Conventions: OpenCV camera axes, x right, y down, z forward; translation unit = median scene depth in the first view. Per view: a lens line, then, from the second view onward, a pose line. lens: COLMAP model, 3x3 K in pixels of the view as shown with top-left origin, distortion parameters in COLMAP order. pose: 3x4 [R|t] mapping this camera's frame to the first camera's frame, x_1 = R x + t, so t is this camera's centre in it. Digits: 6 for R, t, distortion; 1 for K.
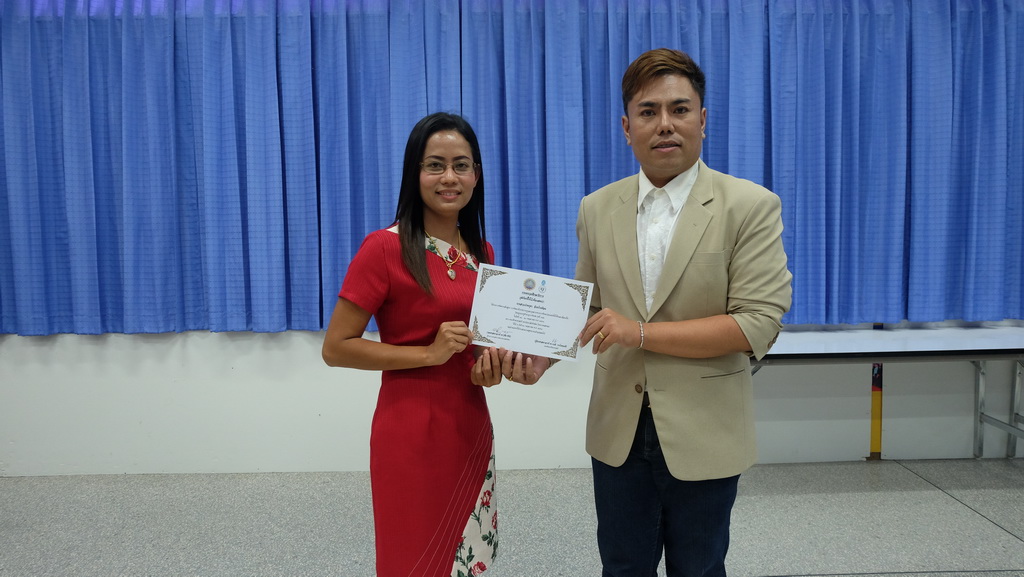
lens RADIAL K [[667.8, 0, 511.7], [0, 667.8, 275.4], [0, 0, 1]] dist [0.005066, 0.003724]
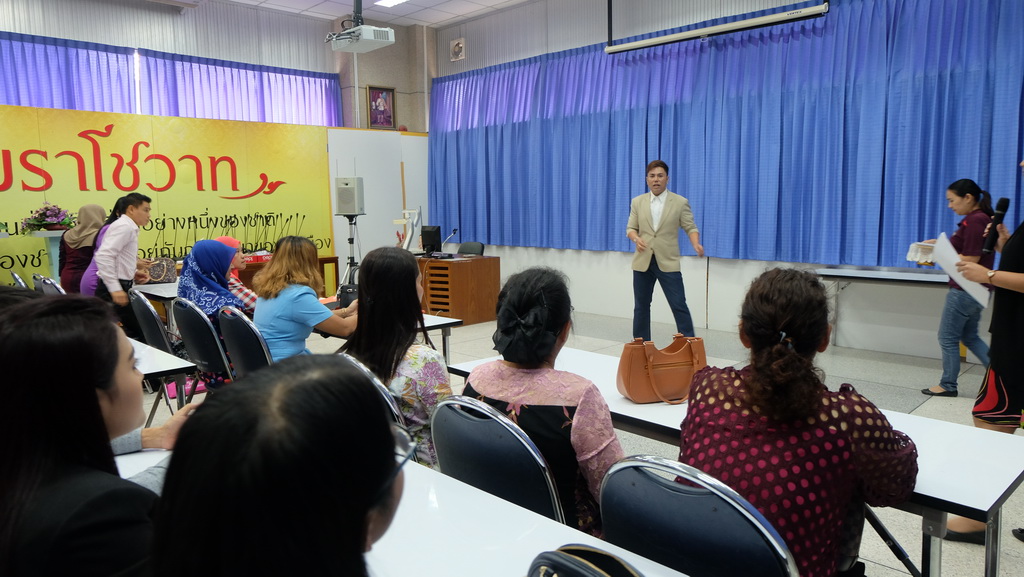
lens RADIAL K [[719.1, 0, 512.0], [0, 719.1, 288.5], [0, 0, 1]] dist [-0.005563, 0.000286]
pose [[0.704947, 0.095609, -0.702787, 1.025766], [-0.058123, 0.995327, 0.077105, 0.043523], [0.706875, -0.013507, 0.707210, -0.966700]]
